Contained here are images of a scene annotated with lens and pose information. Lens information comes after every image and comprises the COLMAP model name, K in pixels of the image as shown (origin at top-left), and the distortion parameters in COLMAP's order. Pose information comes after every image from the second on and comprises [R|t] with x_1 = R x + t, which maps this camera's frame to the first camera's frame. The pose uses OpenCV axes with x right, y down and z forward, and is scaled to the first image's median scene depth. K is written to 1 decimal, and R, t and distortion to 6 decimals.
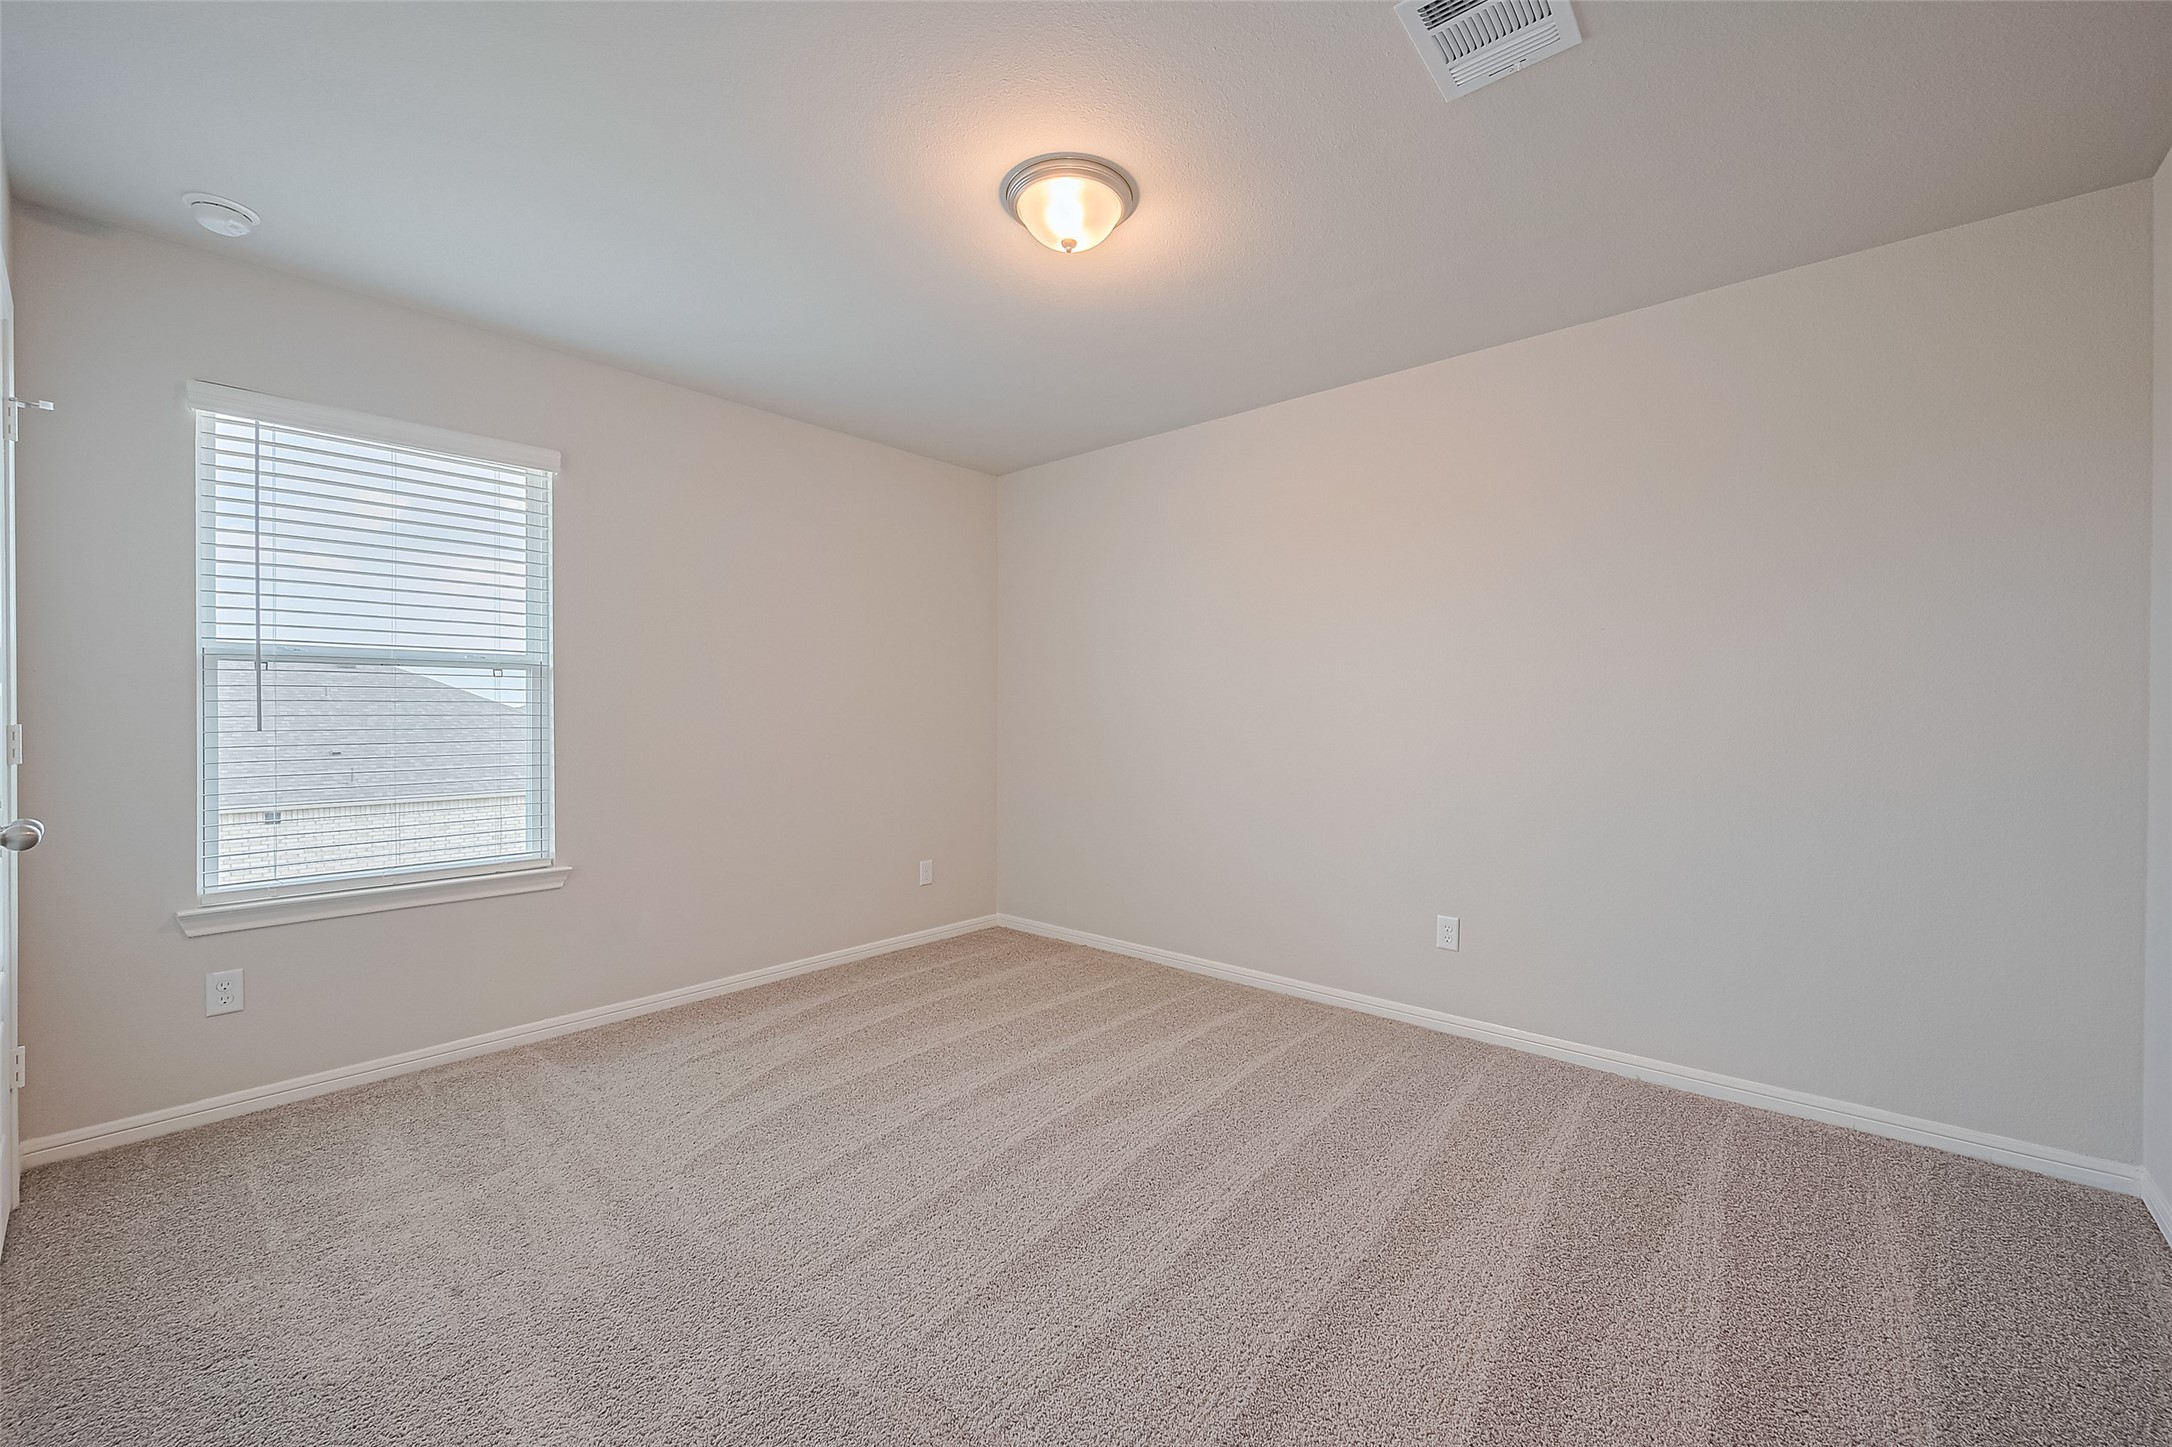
lens RADIAL K [[876.7, 0, 1078.7], [0, 876.7, 714.0], [0, 0, 1]] dist [0.000015, -0.000009]
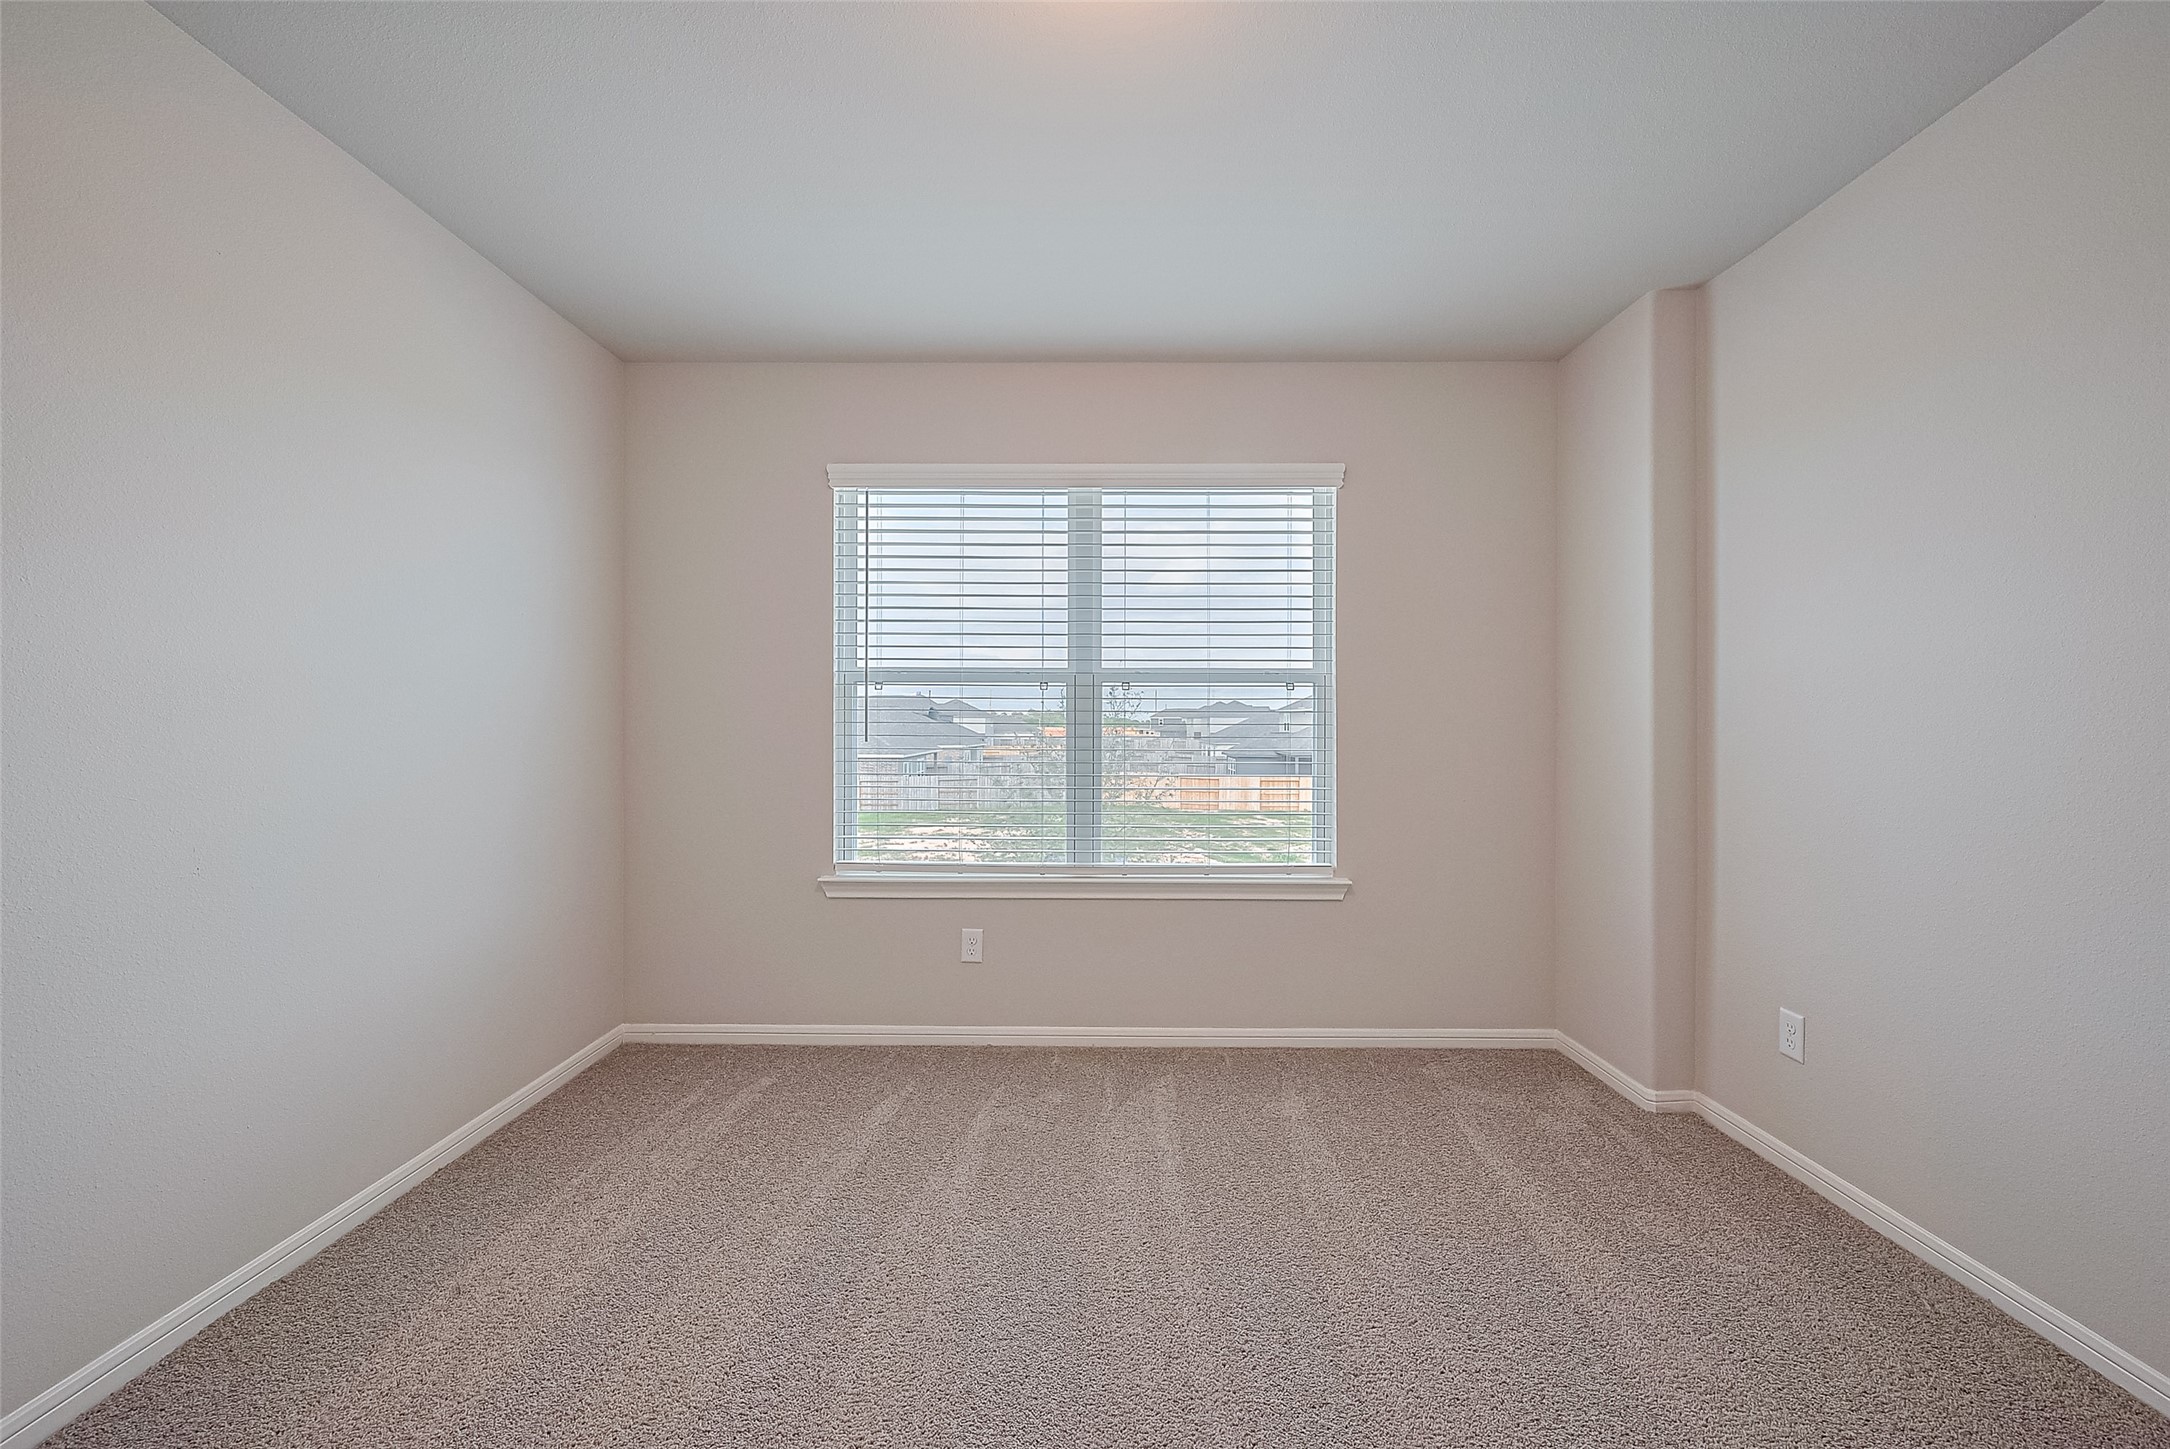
lens RADIAL K [[969.0, 0, 1085.0], [0, 969.0, 724.5], [0, 0, 1]] dist [0.000680, 0.000022]
pose [[0.667764, 0.002262, -0.744370, 0.236433], [-0.004754, 0.999988, -0.001226, -0.001112], [0.744358, 0.004358, 0.667766, 0.258222]]
